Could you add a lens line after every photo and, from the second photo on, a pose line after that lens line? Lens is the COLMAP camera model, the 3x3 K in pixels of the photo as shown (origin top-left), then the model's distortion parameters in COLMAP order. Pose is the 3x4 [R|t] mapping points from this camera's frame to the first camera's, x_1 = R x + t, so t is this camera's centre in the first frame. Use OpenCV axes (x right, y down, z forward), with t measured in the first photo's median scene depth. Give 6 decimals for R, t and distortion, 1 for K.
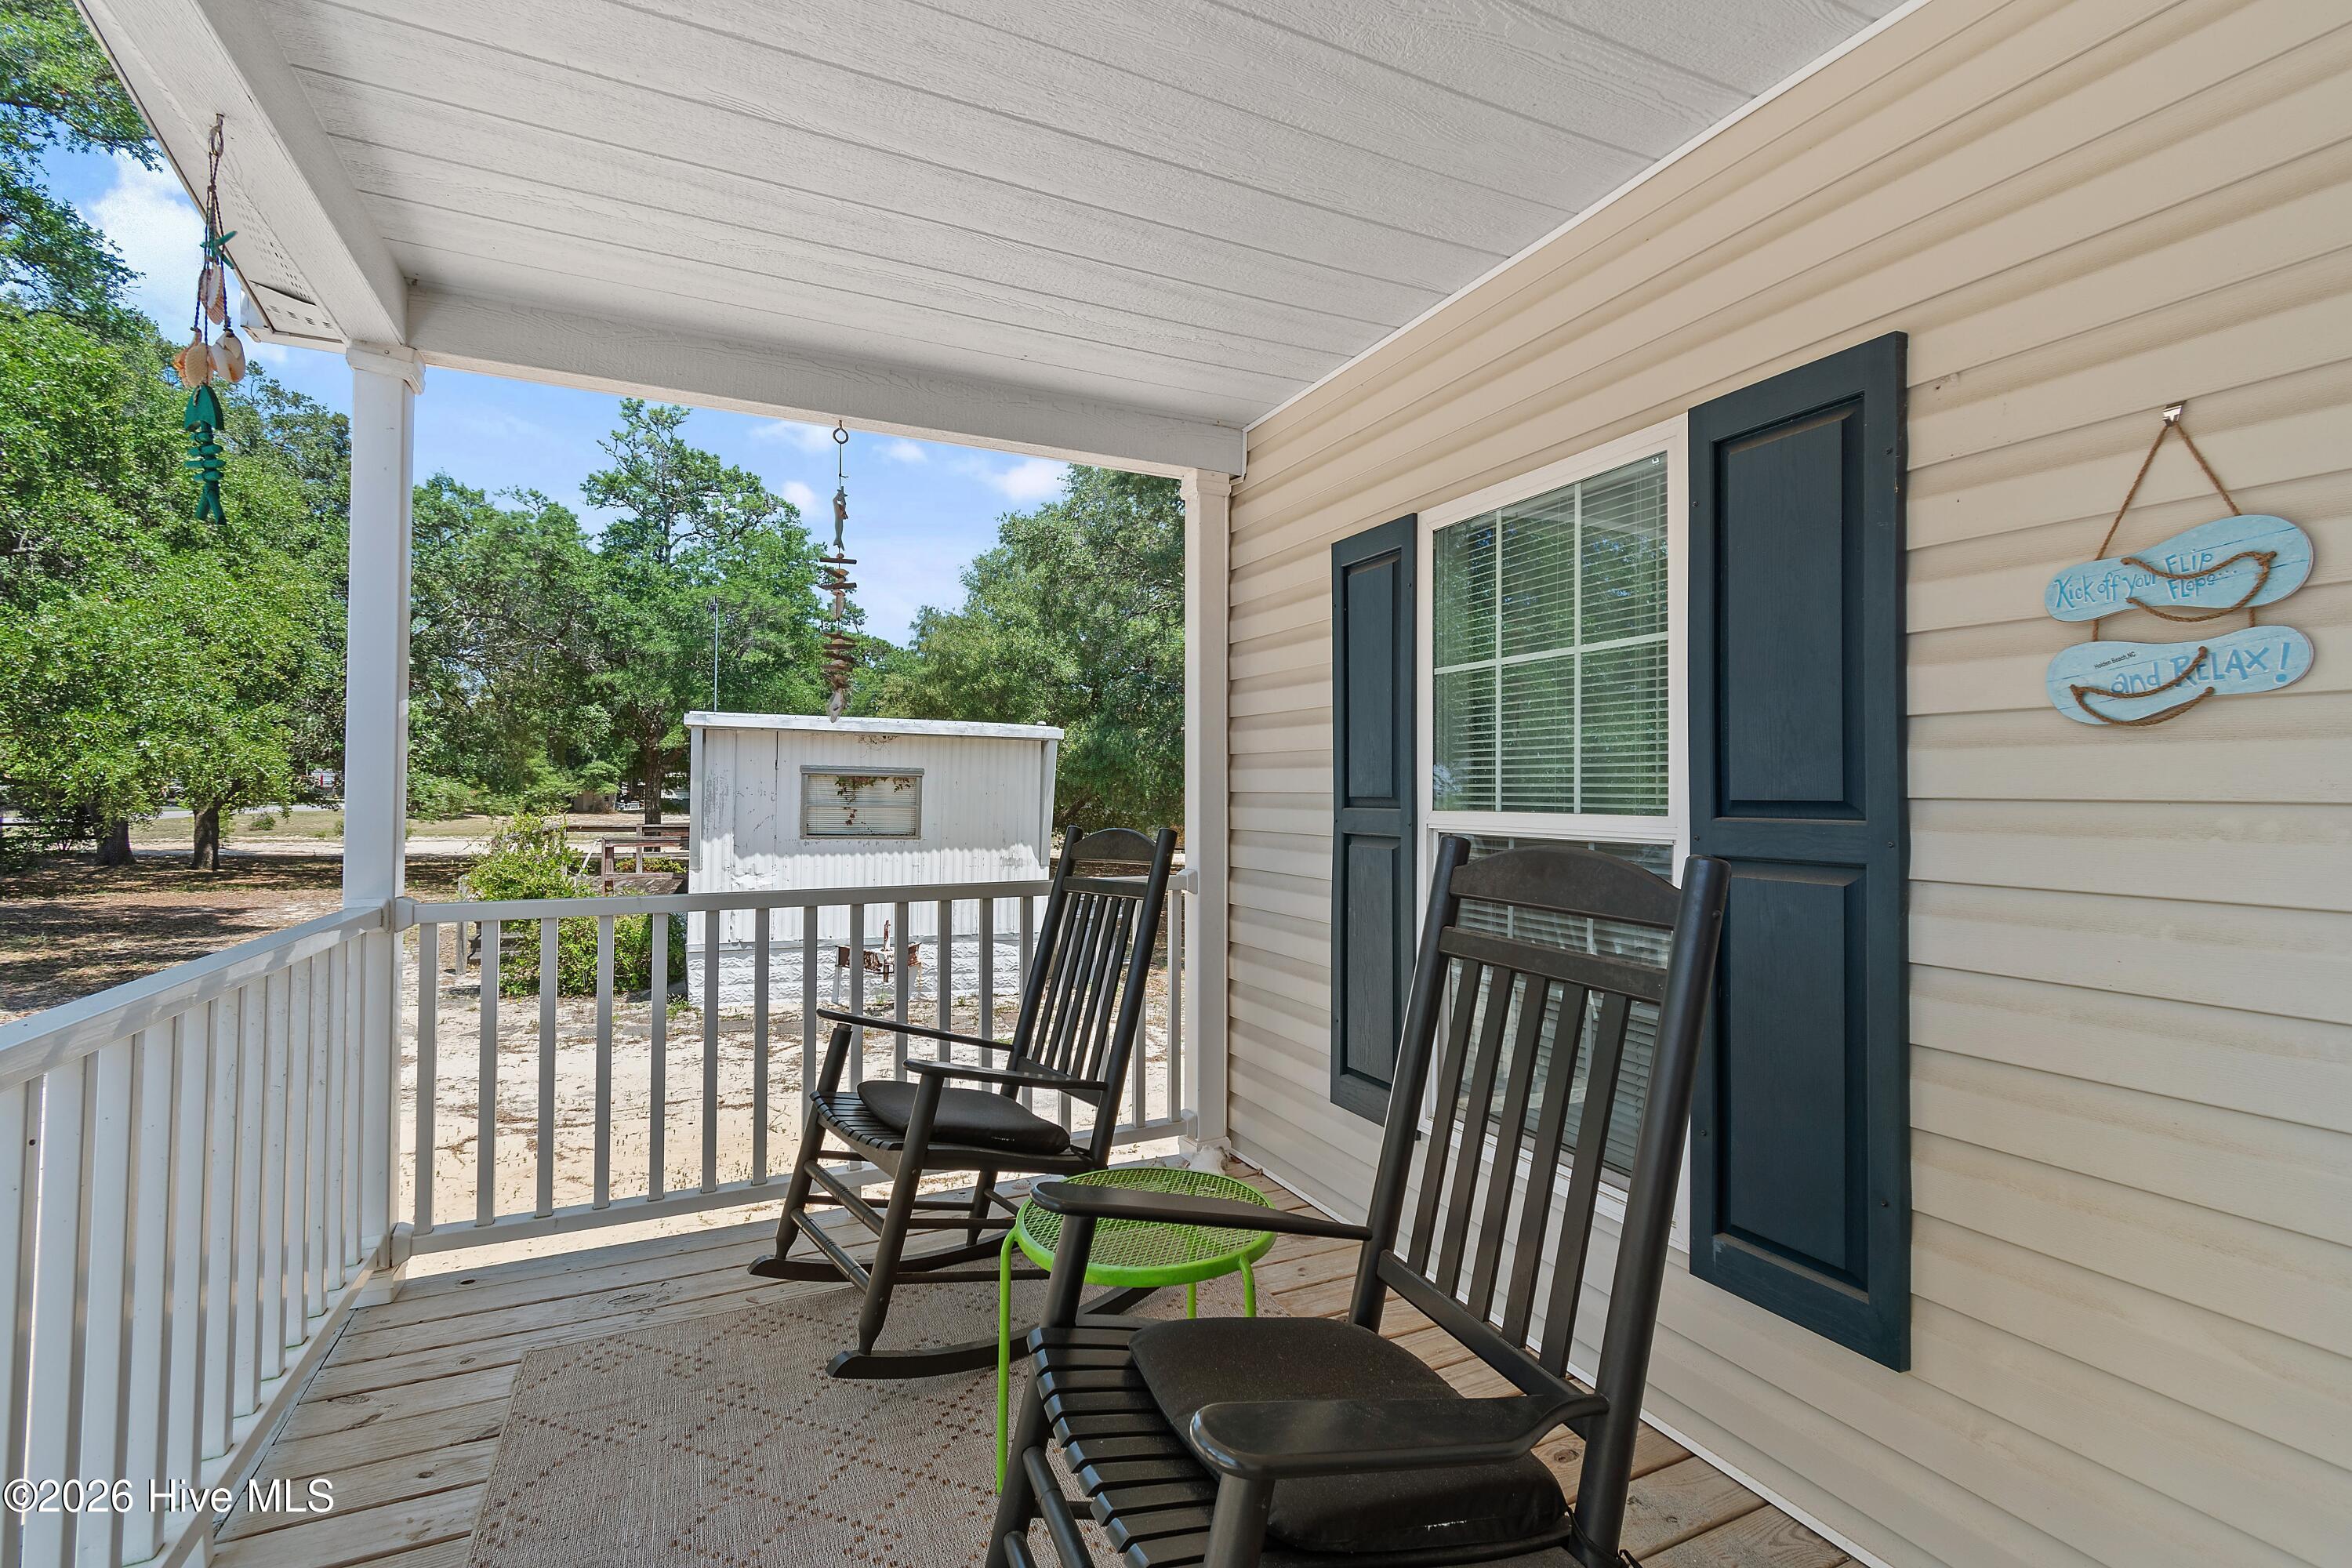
lens RADIAL K [[1034.9, 0, 1180.2], [0, 1034.9, 786.1], [0, 0, 1]] dist [0.001705, -0.001309]
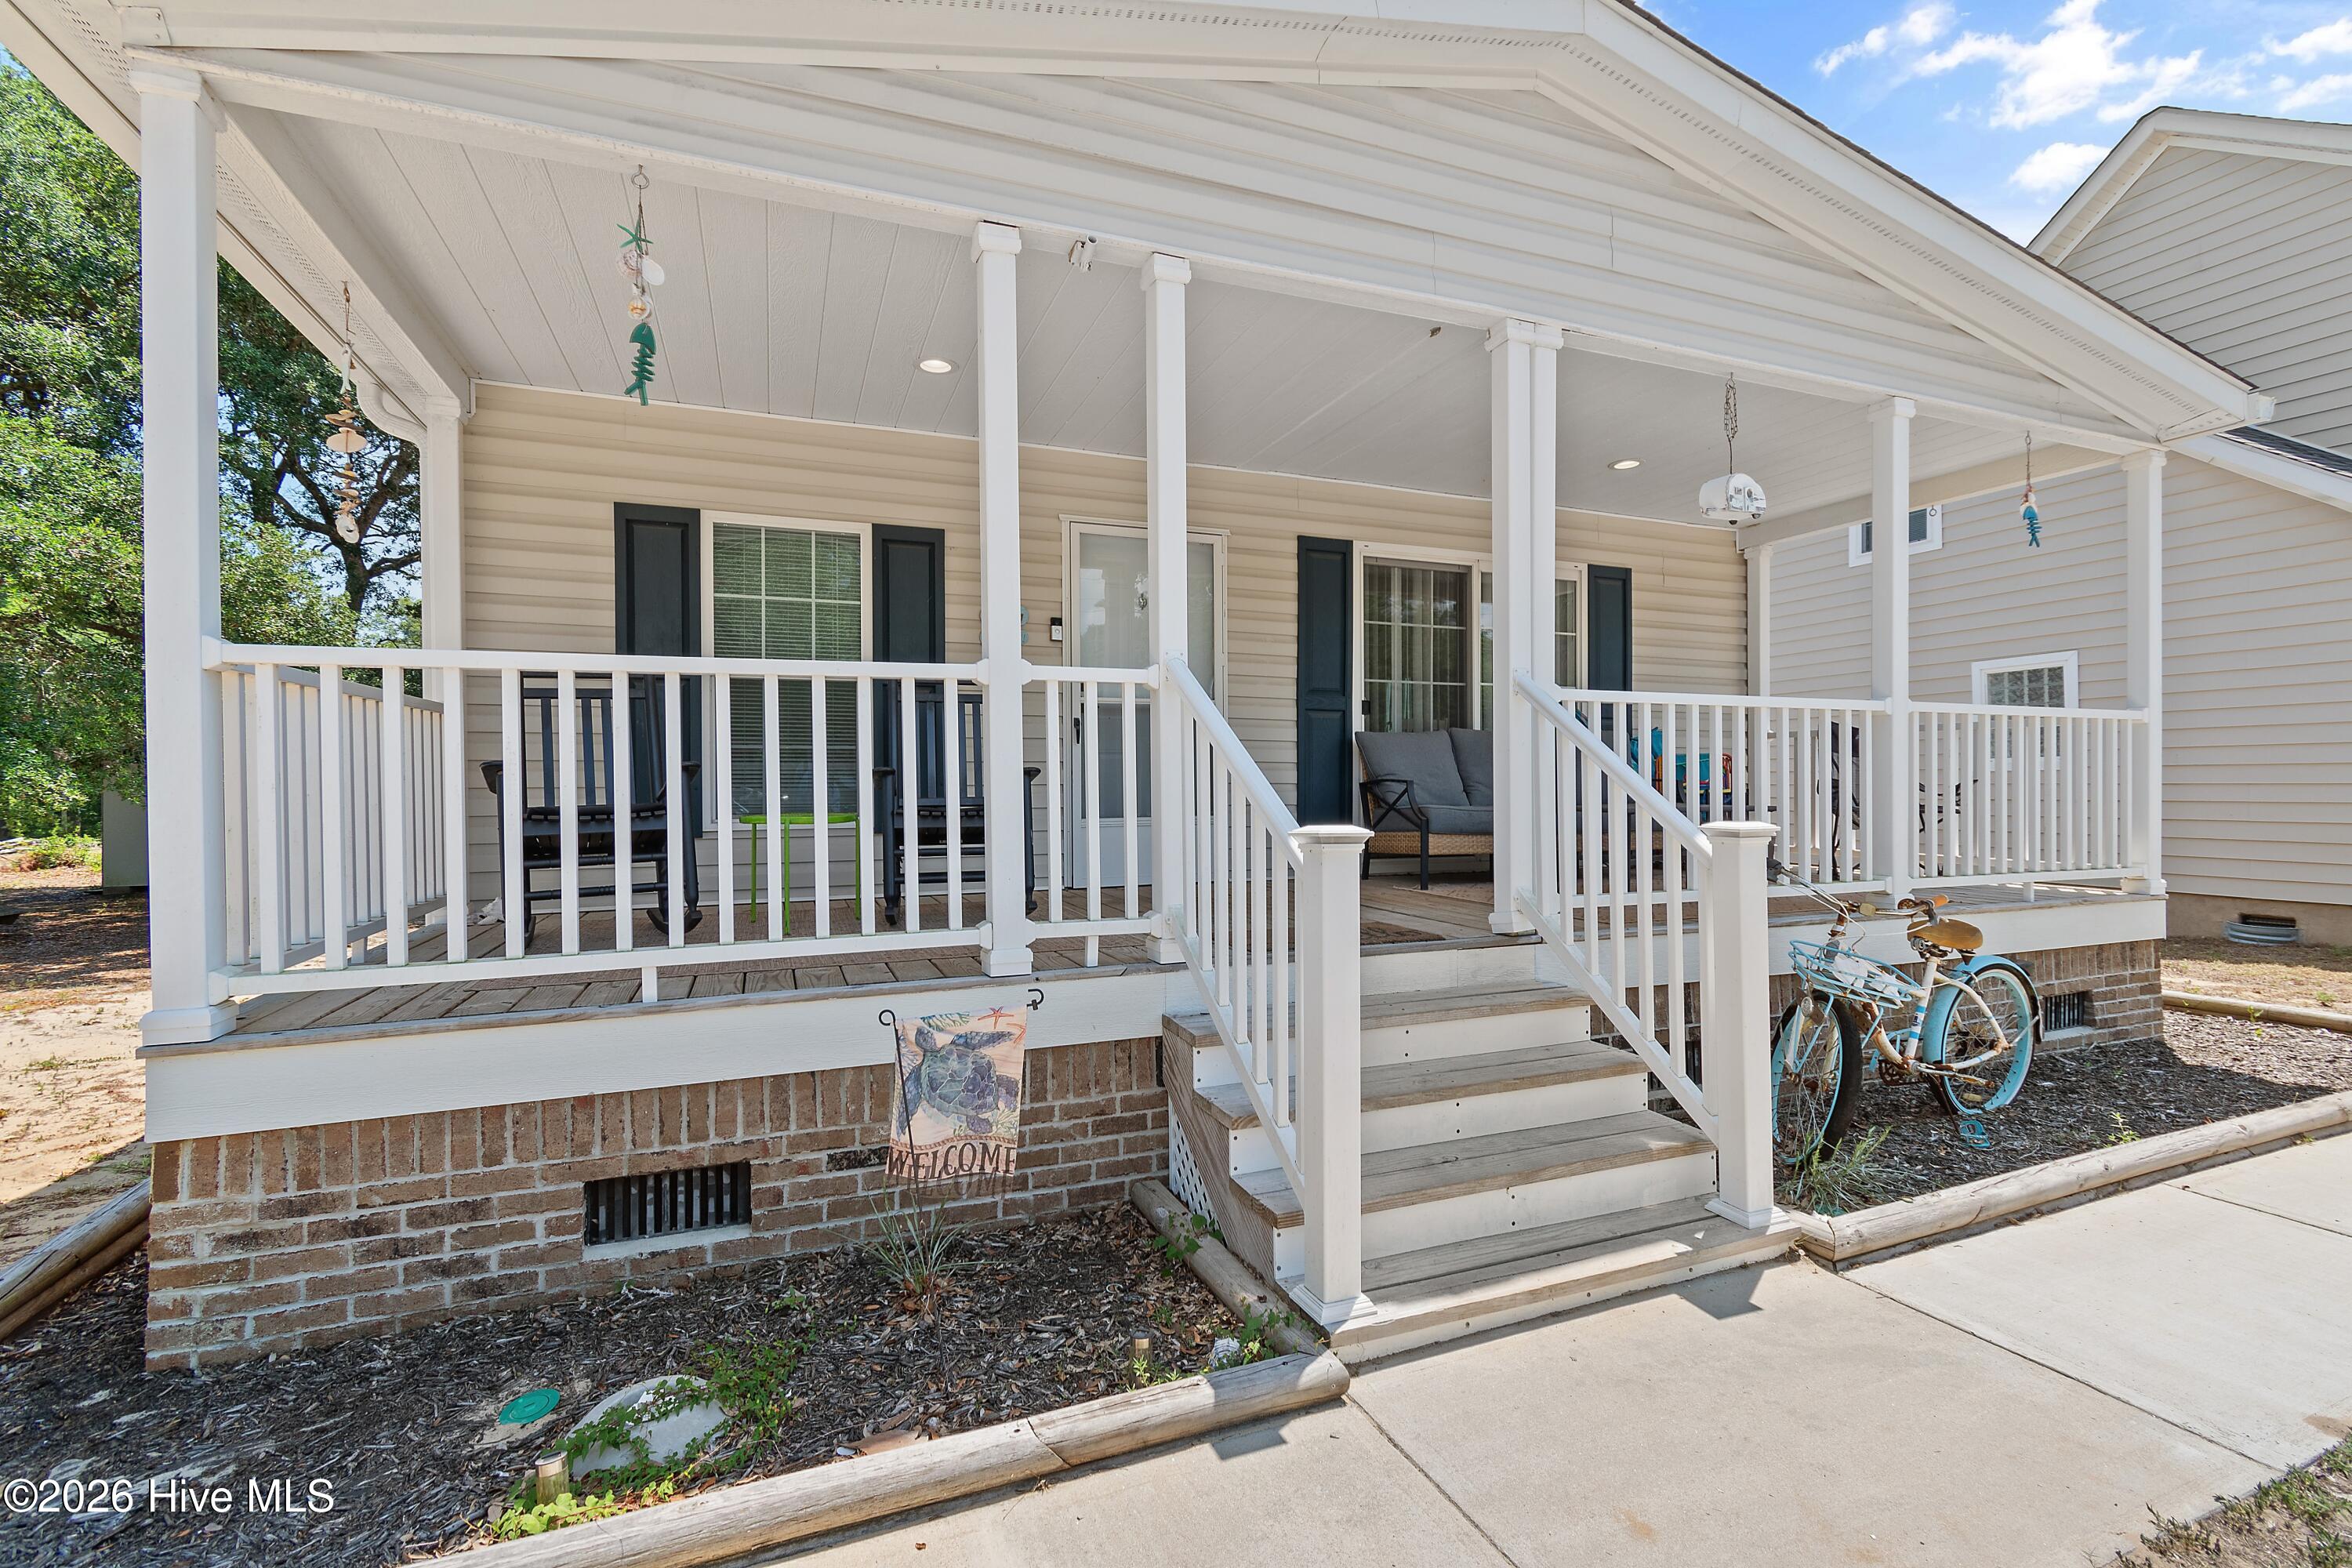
lens RADIAL K [[1034.9, 0, 1176.6], [0, 1034.9, 785.2], [0, 0, 1]] dist [0.001705, -0.001309]
pose [[0.069060, -0.008354, 0.997578, -2.709671], [0.000706, 0.999965, 0.008325, 0.384338], [-0.997612, 0.000129, 0.069064, -0.008823]]
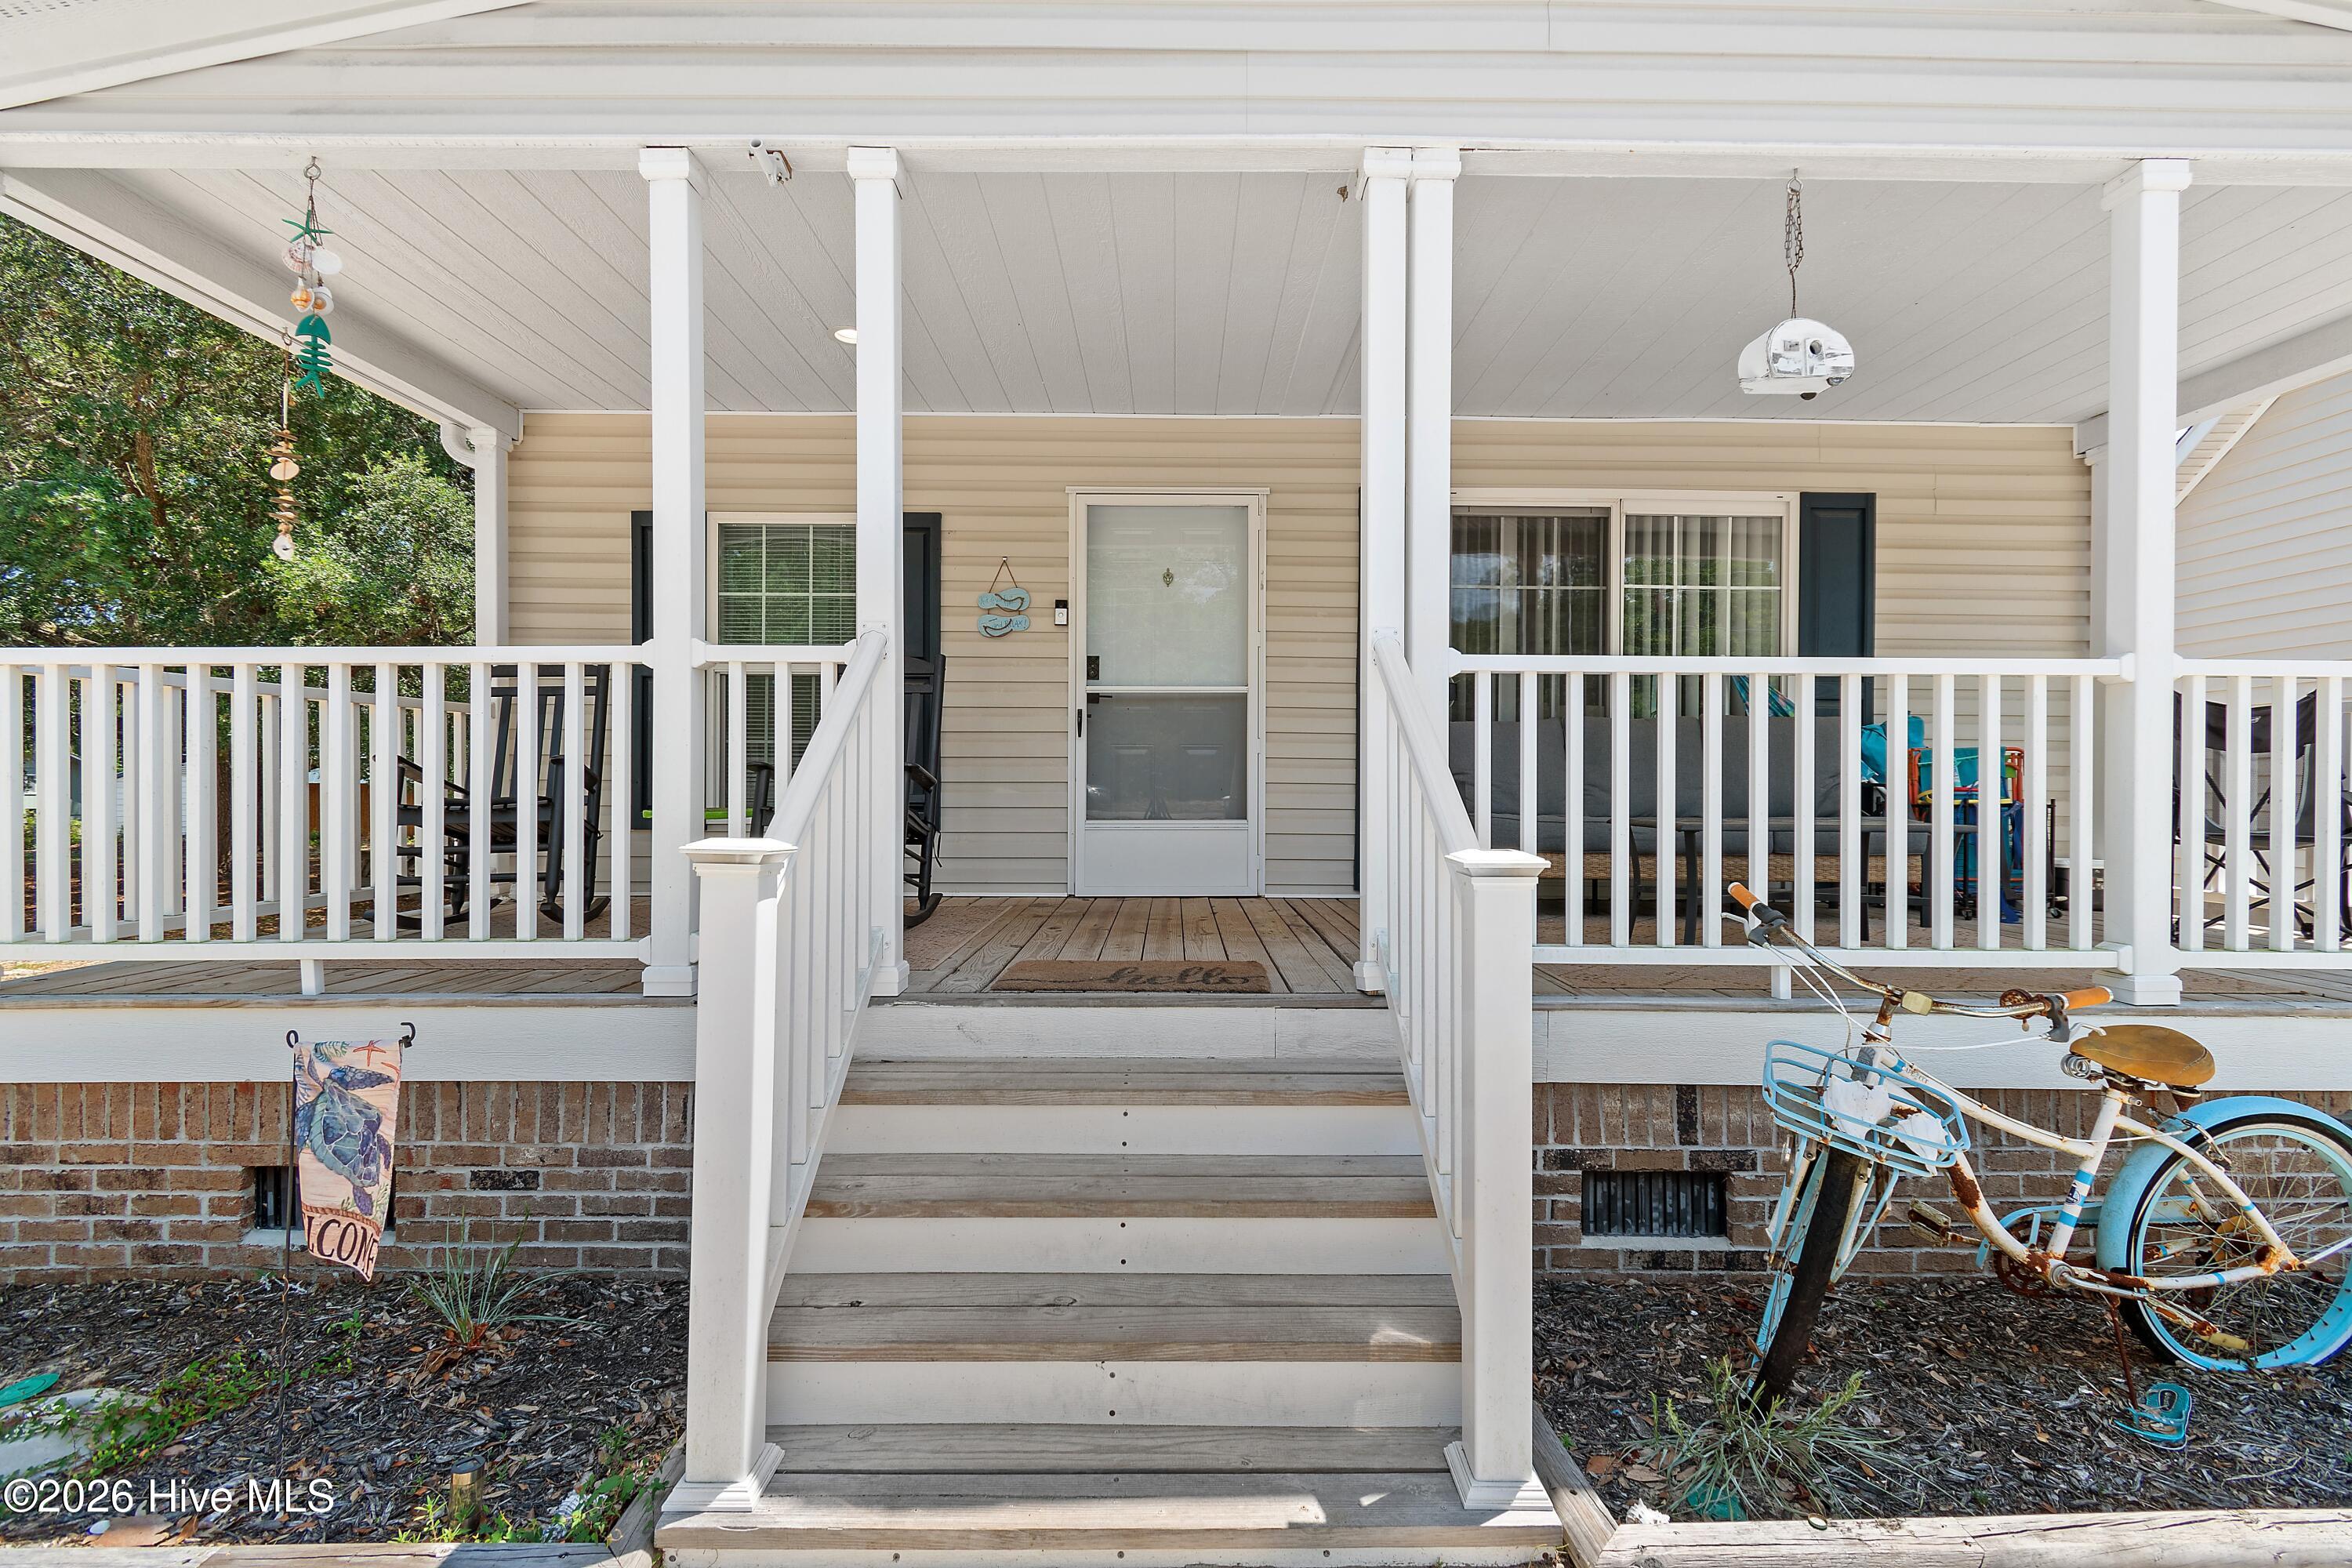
lens RADIAL K [[1034.9, 0, 1181.1], [0, 1034.9, 784.6], [0, 0, 1]] dist [0.001705, -0.001309]
pose [[0.423522, -0.007498, 0.905855, -1.969620], [-0.006917, 0.999910, 0.011511, 0.379930], [-0.905859, -0.011141, 0.423432, -1.091082]]
